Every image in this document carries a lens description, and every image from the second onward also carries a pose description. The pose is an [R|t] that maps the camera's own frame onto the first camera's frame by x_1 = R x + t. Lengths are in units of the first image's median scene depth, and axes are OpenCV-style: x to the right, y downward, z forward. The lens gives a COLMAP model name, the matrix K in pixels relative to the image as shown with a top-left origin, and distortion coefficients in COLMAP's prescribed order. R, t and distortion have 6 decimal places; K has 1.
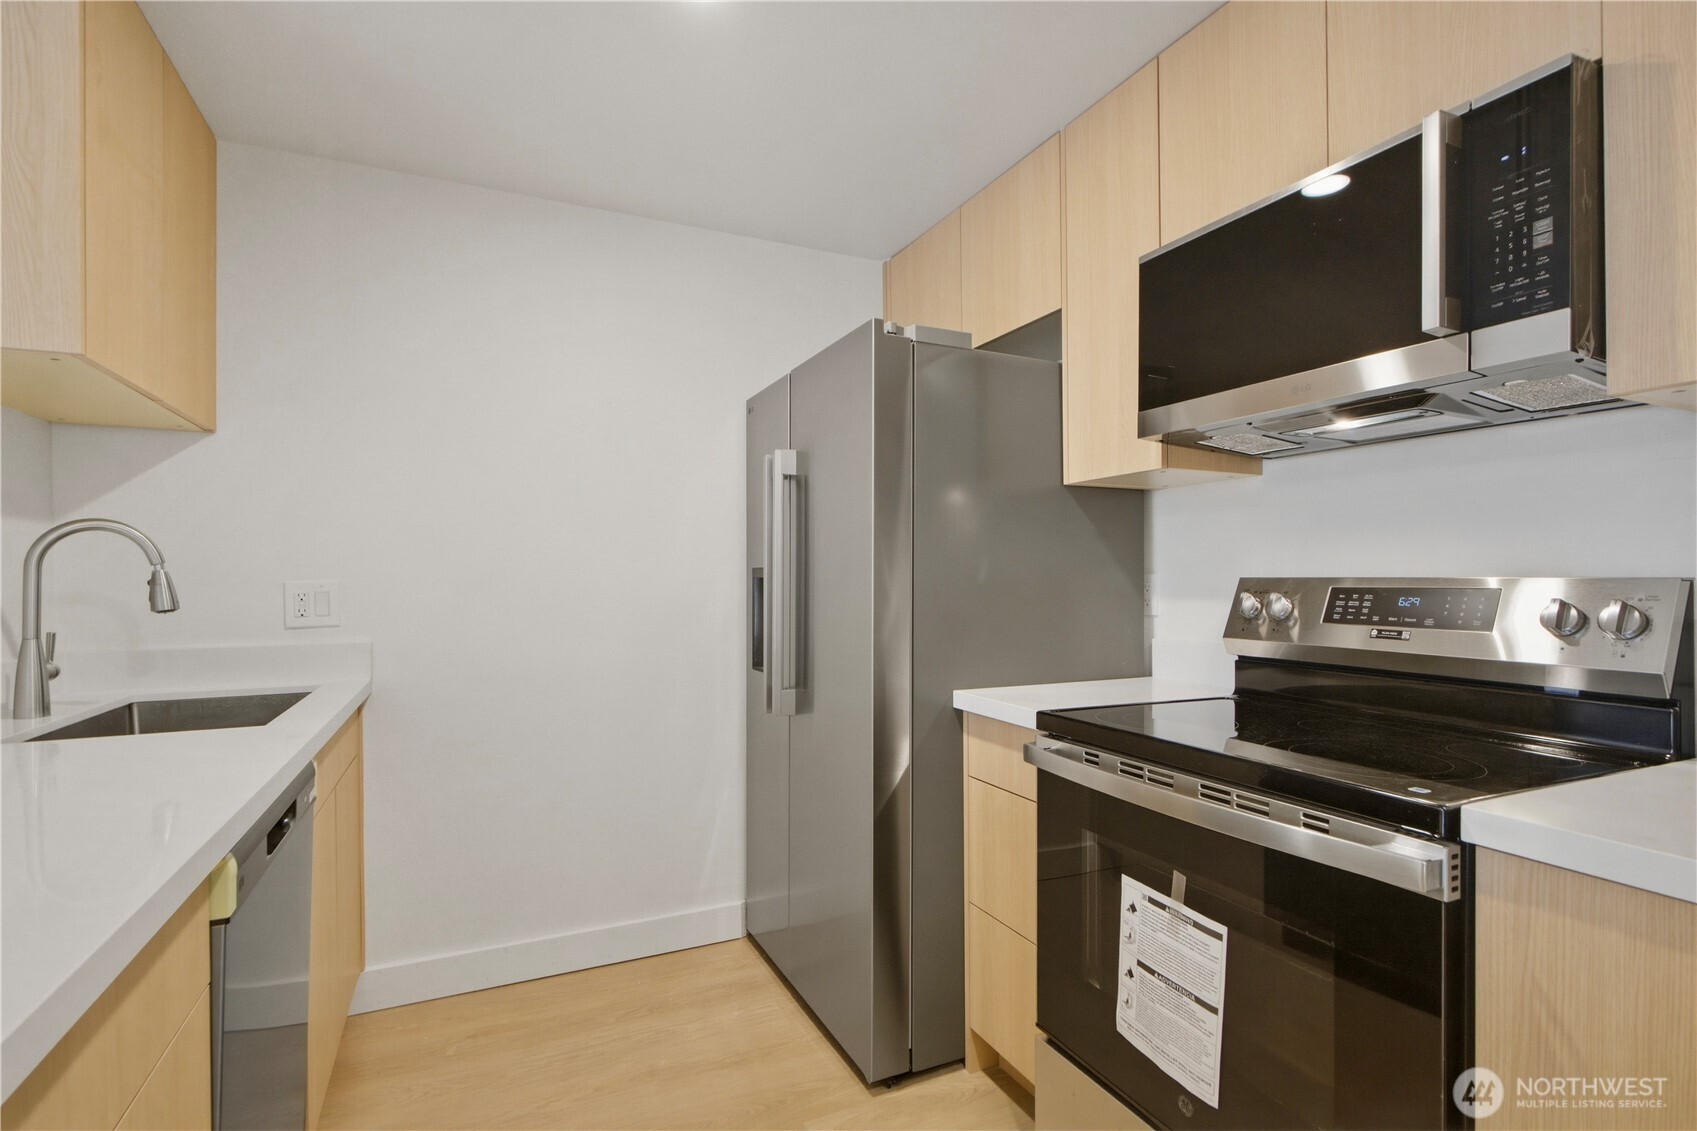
lens RADIAL K [[803.5, 0, 848.5], [0, 803.5, 565.5], [0, 0, 1]] dist [0.003355, 0.000479]
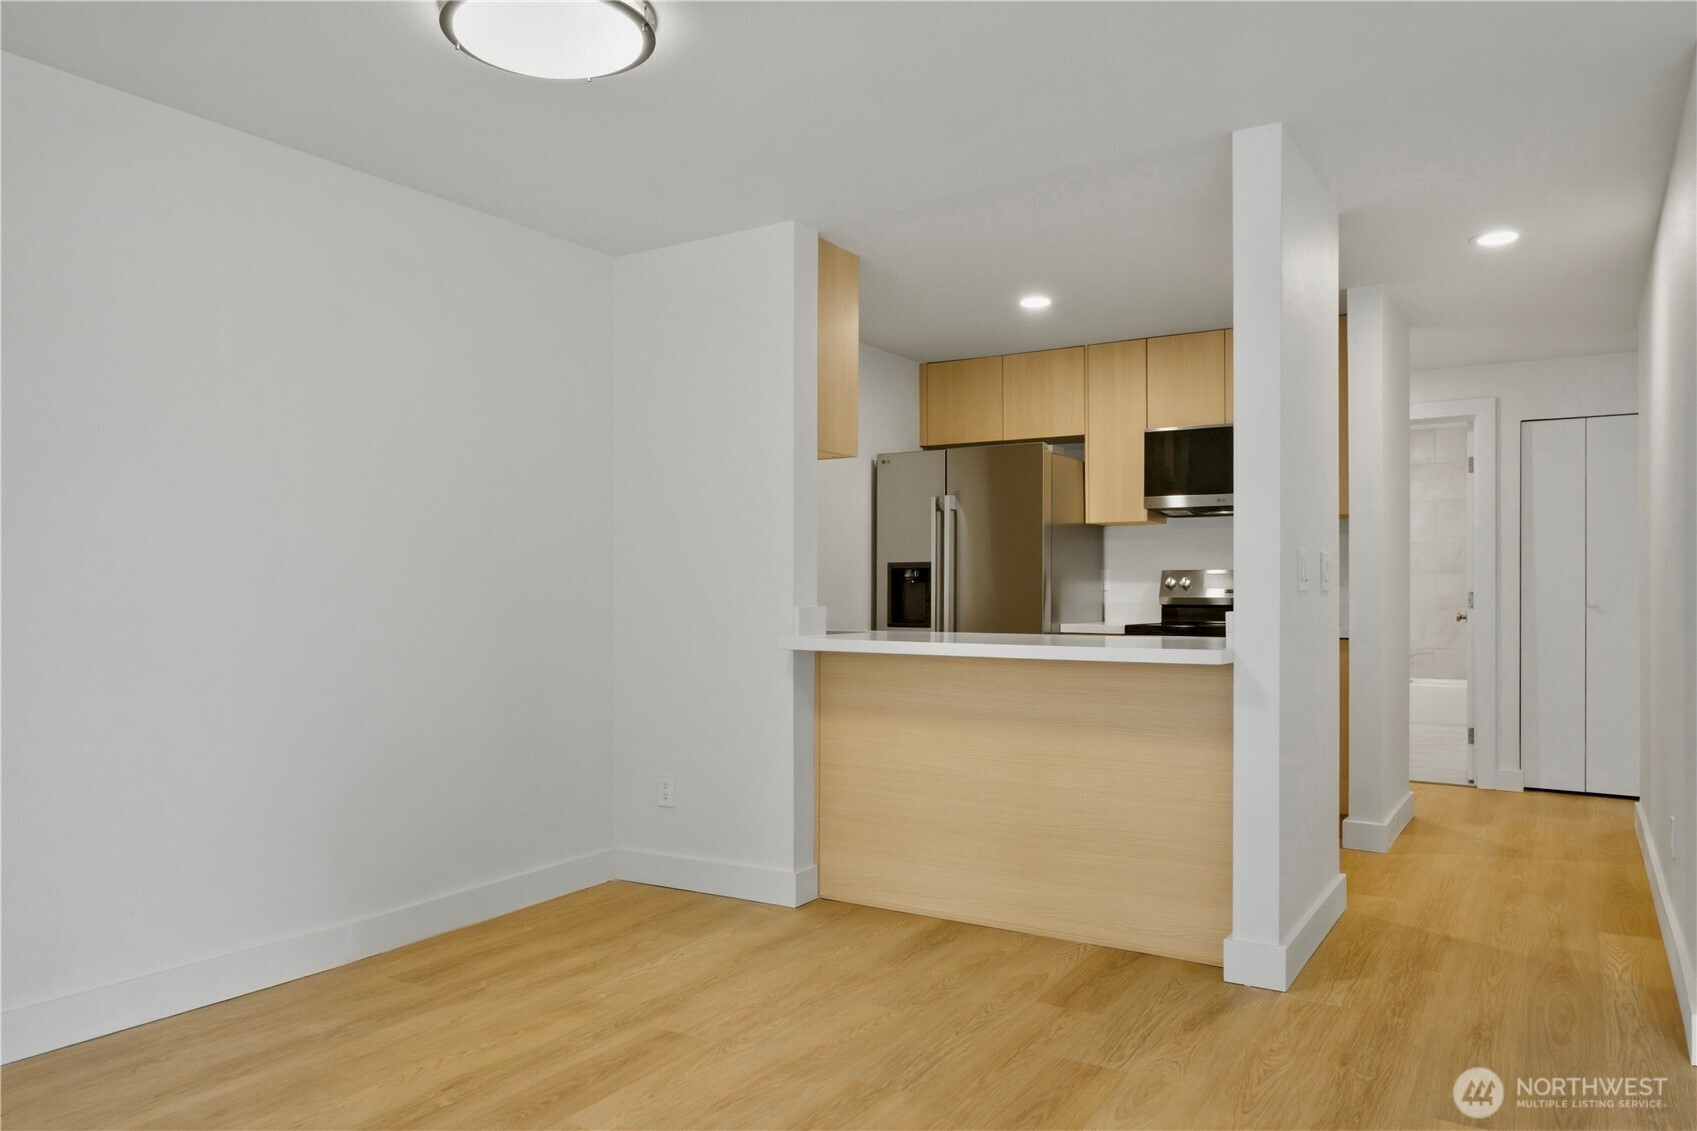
lens RADIAL K [[1157.3, 0, 848.5], [0, 1157.3, 565.5], [0, 0, 1]] dist [-0.001916, -0.000015]
pose [[0.835491, 0.020799, 0.549110, -2.698764], [-0.016569, 0.999783, -0.012658, 0.075913], [-0.549254, 0.001478, 0.835654, -1.619157]]
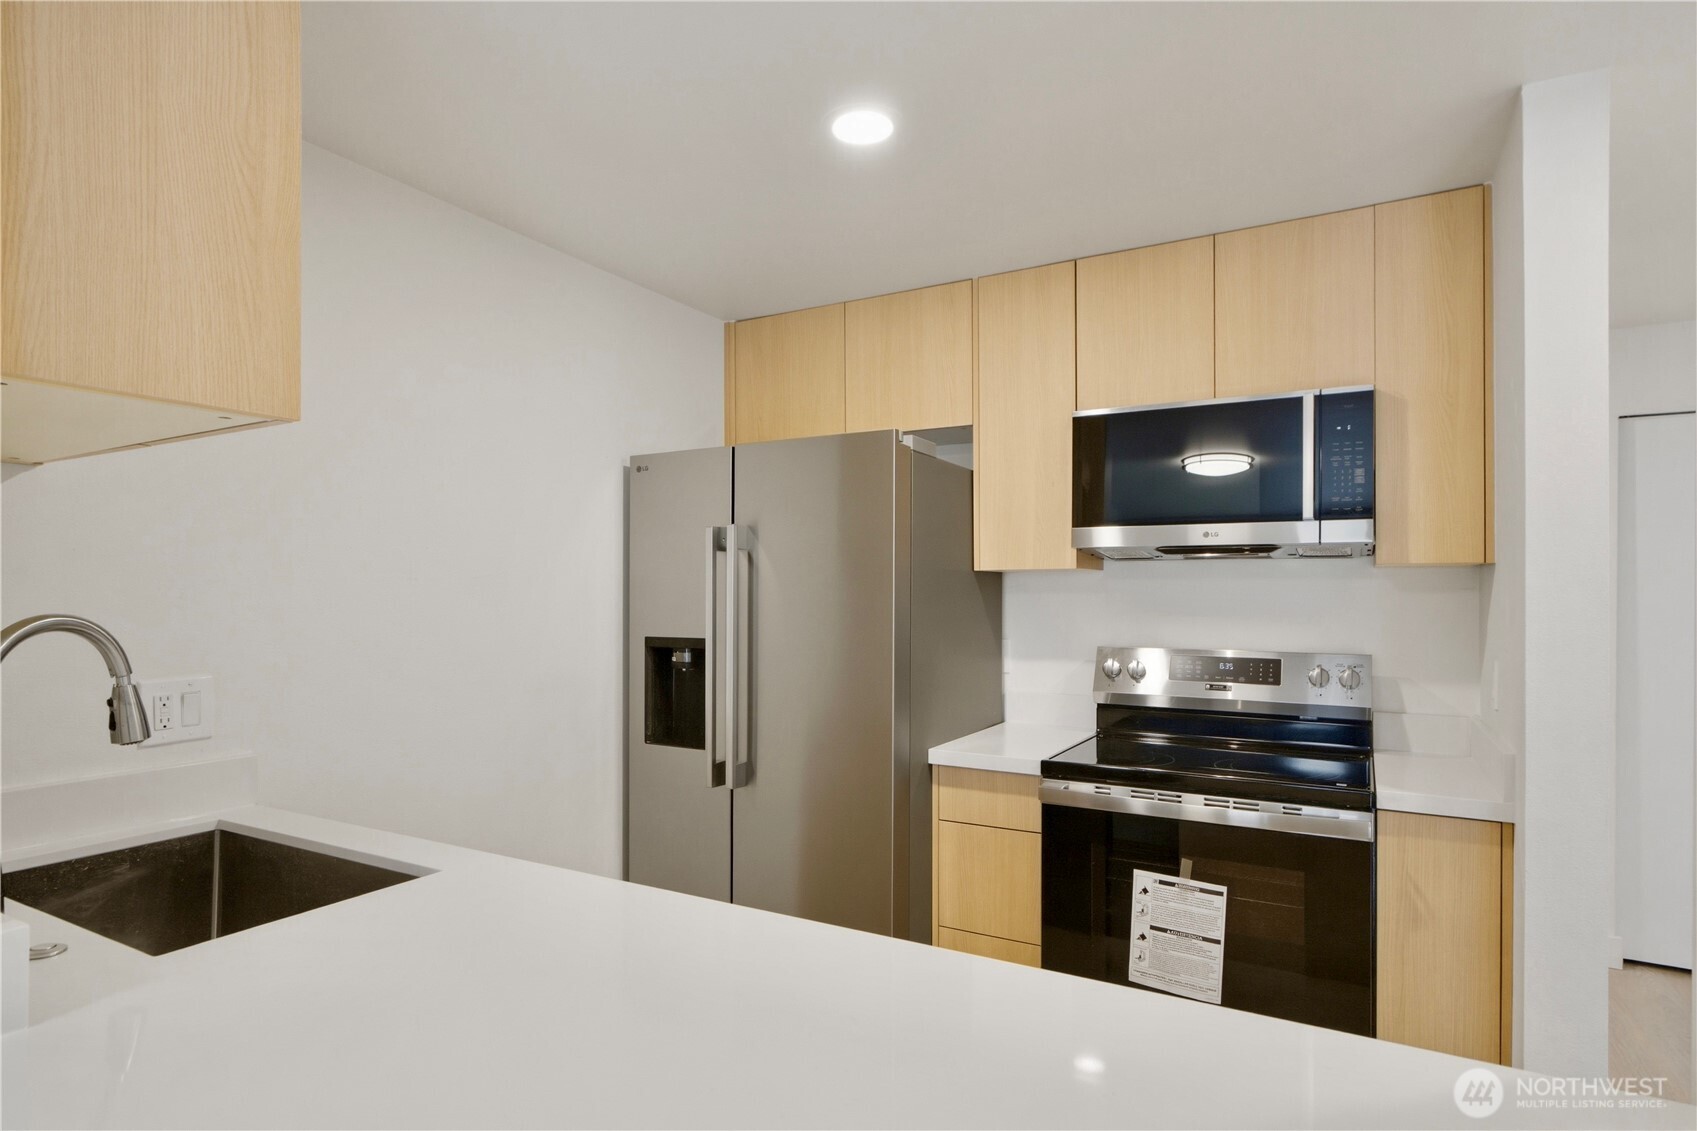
lens RADIAL K [[898.4, 0, 852.4], [0, 898.4, 577.6], [0, 0, 1]] dist [0.003298, 0.000120]
pose [[0.807879, 0.018140, 0.589070, -1.023227], [-0.015740, 0.999834, -0.009201, -0.110588], [-0.589139, -0.001838, 0.808030, 0.010670]]
